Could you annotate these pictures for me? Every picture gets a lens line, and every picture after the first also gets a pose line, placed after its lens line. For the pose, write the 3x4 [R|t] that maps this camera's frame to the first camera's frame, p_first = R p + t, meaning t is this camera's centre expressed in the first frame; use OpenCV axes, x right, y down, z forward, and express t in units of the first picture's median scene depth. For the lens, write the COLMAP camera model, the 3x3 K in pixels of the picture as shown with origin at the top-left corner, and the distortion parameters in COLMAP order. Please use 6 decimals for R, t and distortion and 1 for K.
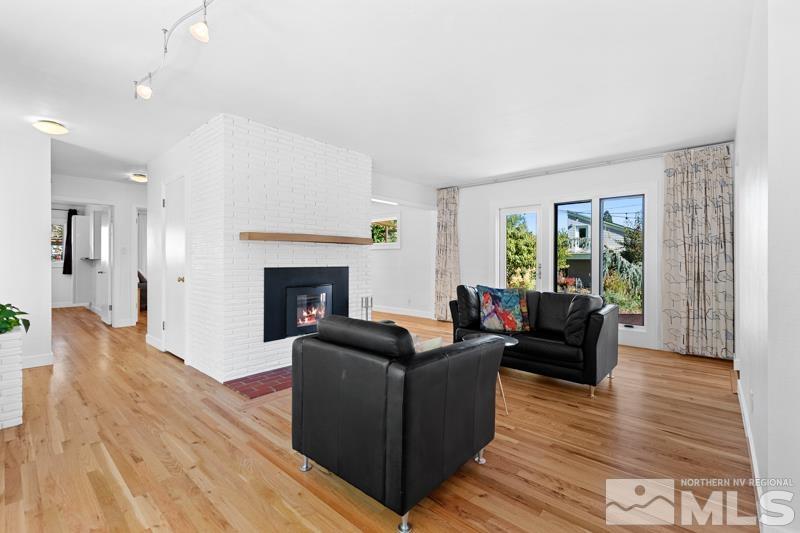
lens RADIAL K [[349.1, 0, 402.6], [0, 349.1, 262.5], [0, 0, 1]] dist [0.003317, -0.000737]
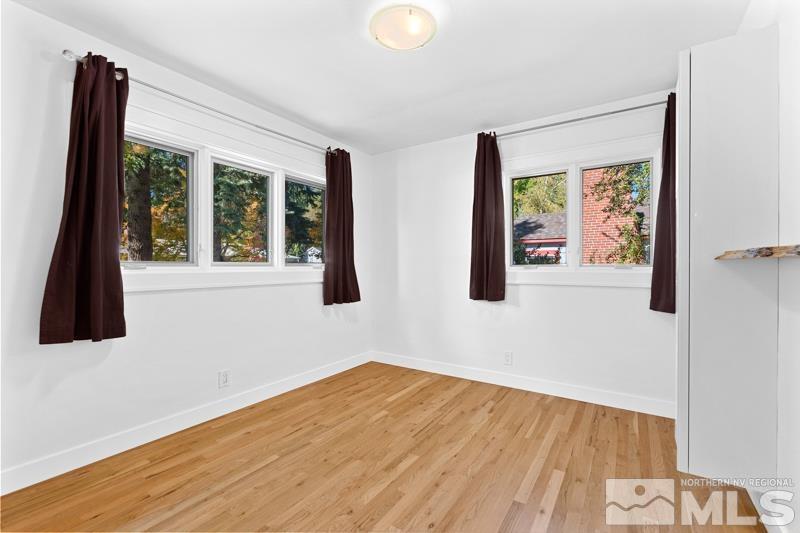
lens RADIAL K [[349.1, 0, 398.6], [0, 349.1, 267.5], [0, 0, 1]] dist [0.003317, -0.000737]
pose [[0.116026, 0.003987, -0.993238, -2.241388], [-0.010339, 0.999943, 0.002806, -0.011956], [0.993192, 0.009944, 0.116061, 2.416320]]
